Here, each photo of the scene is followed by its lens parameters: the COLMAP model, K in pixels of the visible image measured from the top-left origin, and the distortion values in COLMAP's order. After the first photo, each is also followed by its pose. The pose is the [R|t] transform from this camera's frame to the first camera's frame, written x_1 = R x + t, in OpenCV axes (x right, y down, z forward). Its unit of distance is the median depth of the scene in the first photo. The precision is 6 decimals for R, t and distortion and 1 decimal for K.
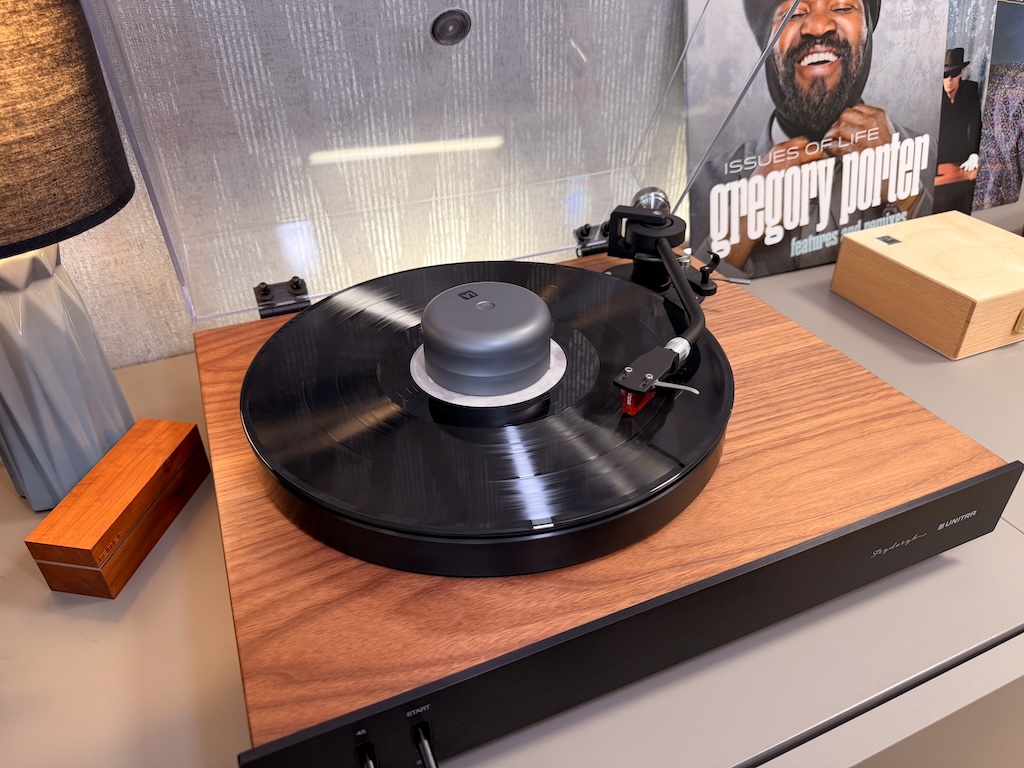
lens RADIAL K [[712.0, 0, 507.5], [0, 712.0, 377.0], [0, 0, 1]] dist [-0.001305, -0.022904]
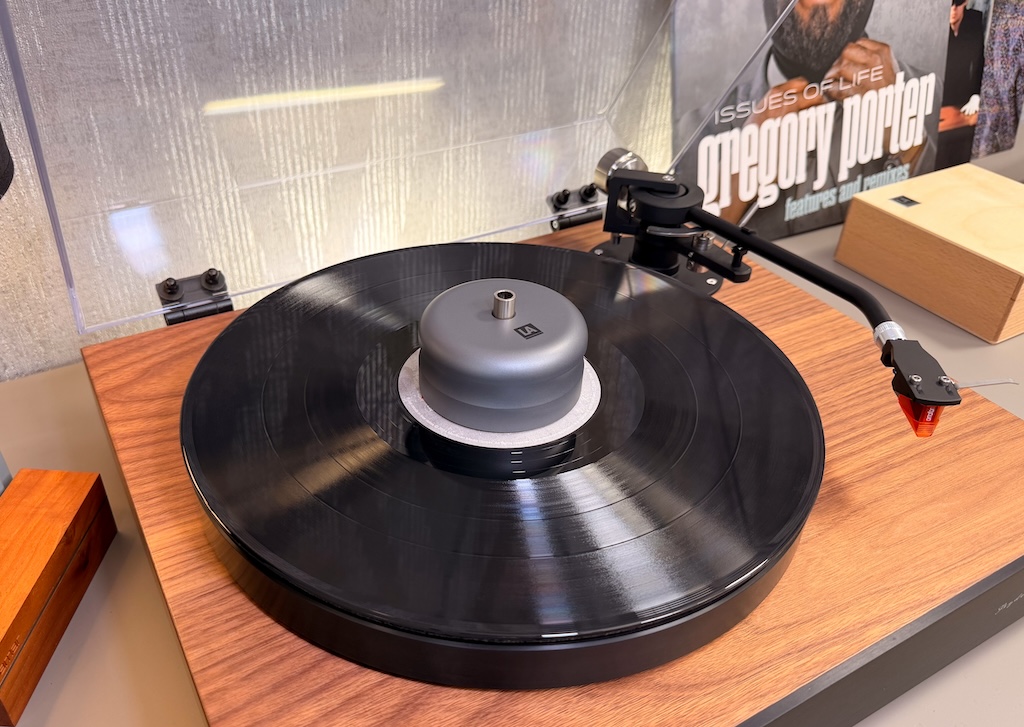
lens RADIAL K [[811.5, 0, 439.4], [0, 811.5, 365.1], [0, 0, 1]] dist [-0.010981, -0.012436]
pose [[0.995025, -0.036580, 0.092662, -0.133416], [0.033559, 0.998860, 0.033958, -0.056601], [-0.093799, -0.030680, 0.995118, 0.101190]]
